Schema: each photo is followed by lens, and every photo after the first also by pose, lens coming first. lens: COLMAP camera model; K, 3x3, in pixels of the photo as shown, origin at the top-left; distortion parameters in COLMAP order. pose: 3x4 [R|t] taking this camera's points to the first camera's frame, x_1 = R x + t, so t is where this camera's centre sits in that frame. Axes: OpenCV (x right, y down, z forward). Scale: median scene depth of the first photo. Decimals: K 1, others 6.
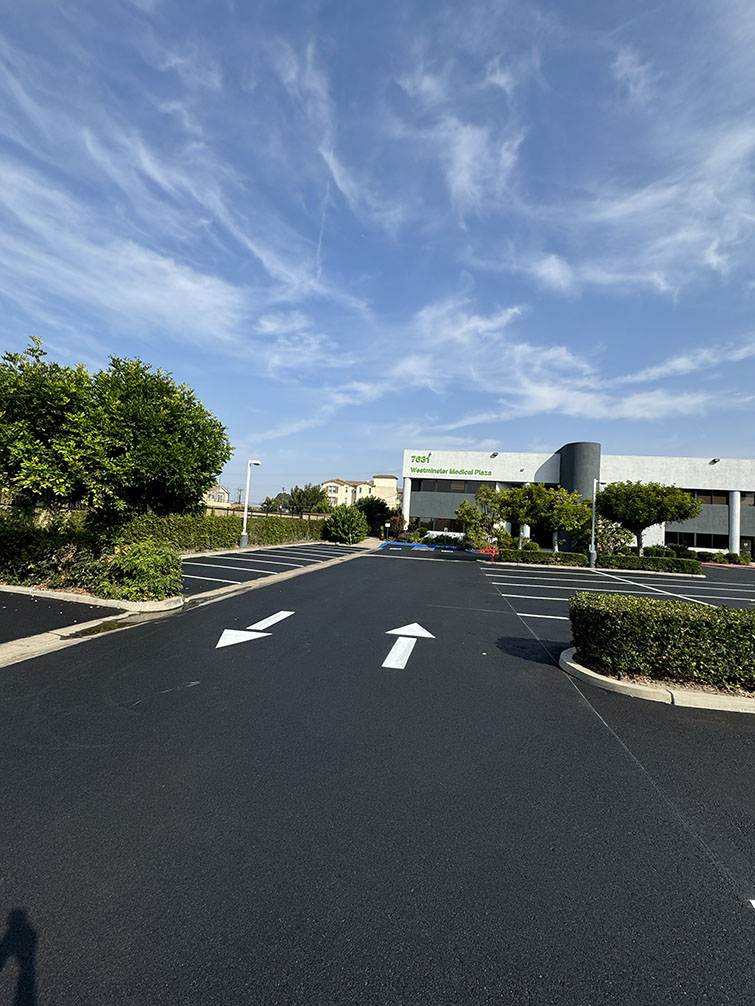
lens RADIAL K [[403.7, 0, 374.6], [0, 403.7, 502.4], [0, 0, 1]] dist [-0.004233, 0.000647]
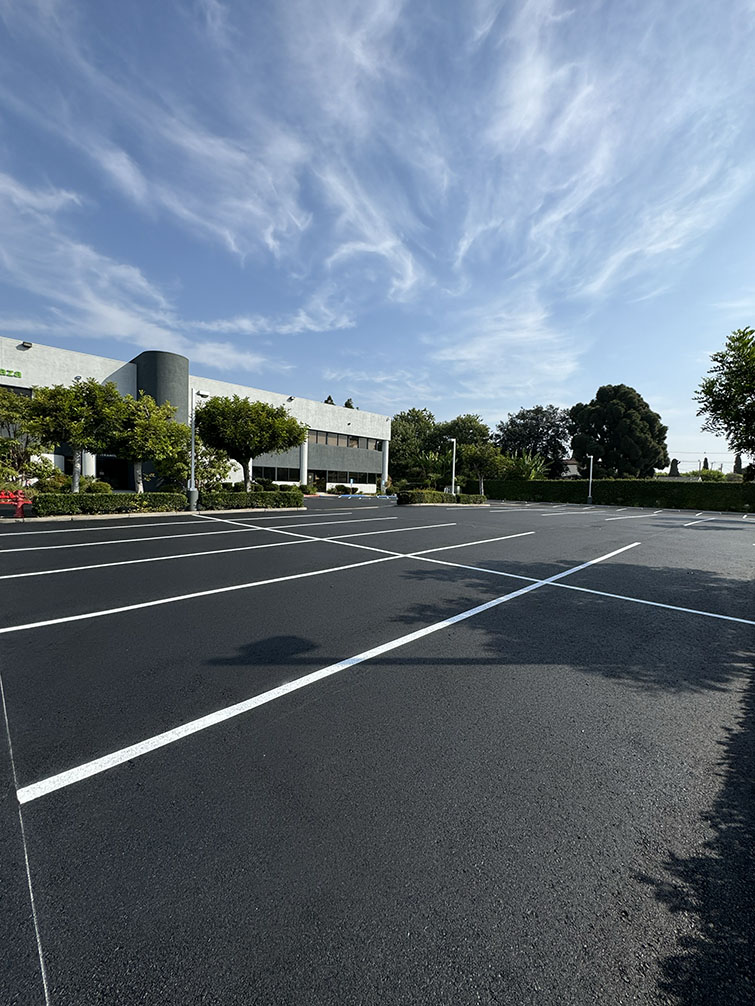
lens RADIAL K [[403.7, 0, 380.7], [0, 403.7, 484.6], [0, 0, 1]] dist [-0.004233, 0.000647]
pose [[0.557909, -0.045663, 0.828645, 0.078248], [-0.039130, 0.995927, 0.081227, 0.025708], [-0.828979, -0.077742, 0.553850, 0.195267]]
